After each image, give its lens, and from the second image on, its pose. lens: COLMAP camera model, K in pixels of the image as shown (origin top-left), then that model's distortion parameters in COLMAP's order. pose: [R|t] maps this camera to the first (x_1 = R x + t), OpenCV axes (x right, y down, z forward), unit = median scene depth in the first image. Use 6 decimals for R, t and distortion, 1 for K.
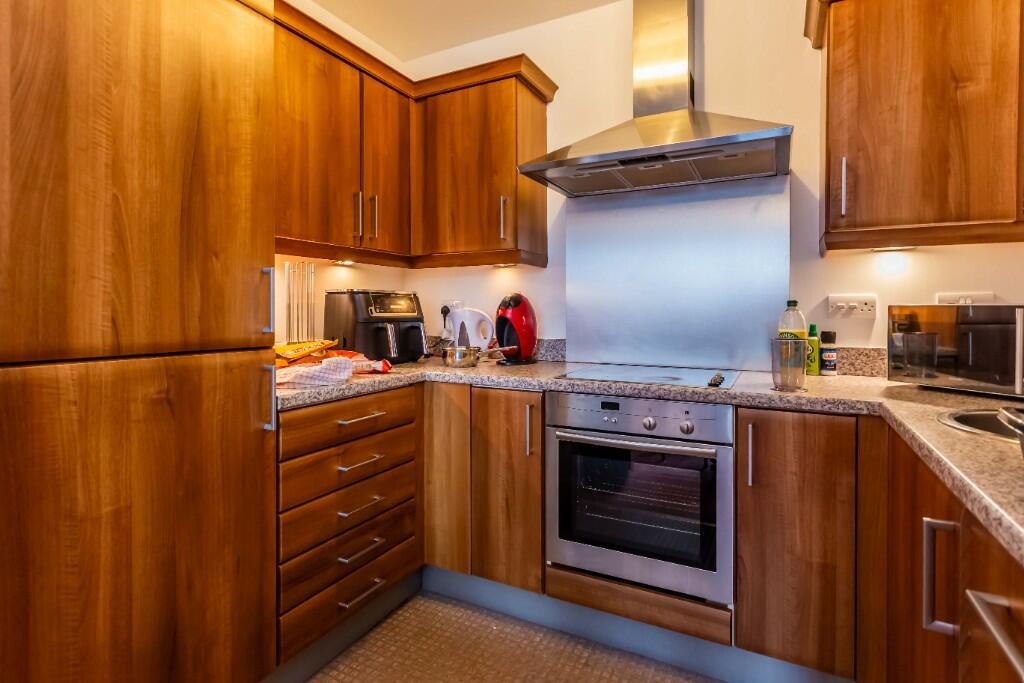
lens RADIAL K [[517.5, 0, 512.4], [0, 517.5, 313.8], [0, 0, 1]] dist [-0.002443, -0.000216]
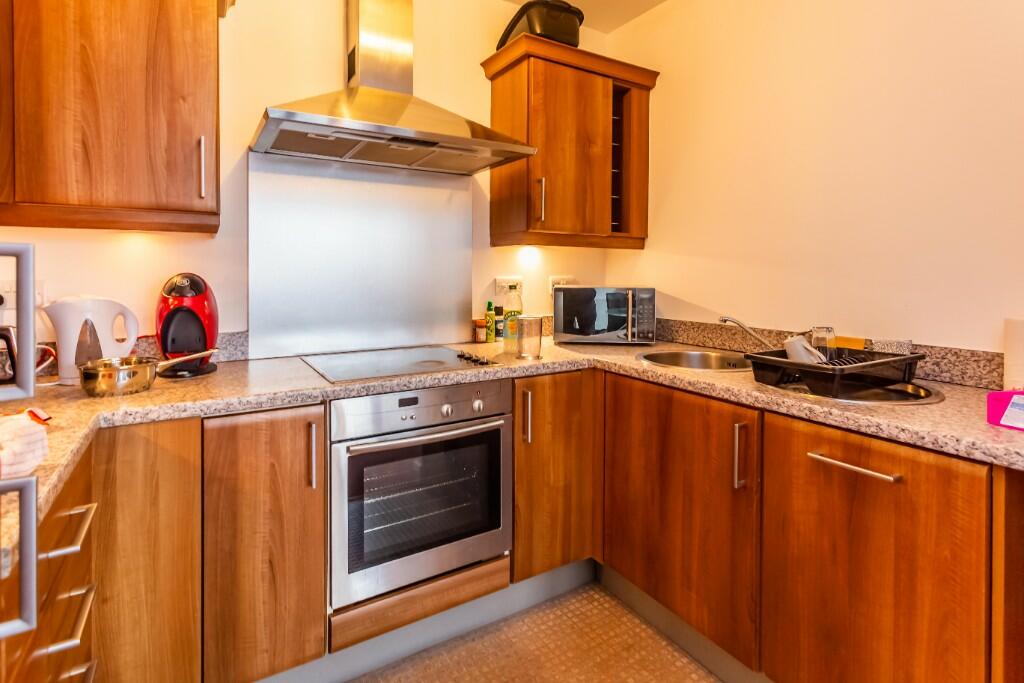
lens RADIAL K [[512.3, 0, 511.4], [0, 512.3, 275.6], [0, 0, 1]] dist [0.000590, 0.000355]
pose [[0.512174, -0.003663, 0.858874, -0.453408], [0.001959, 0.999993, 0.003097, -0.045823], [-0.858879, 0.000096, 0.512178, 0.330717]]
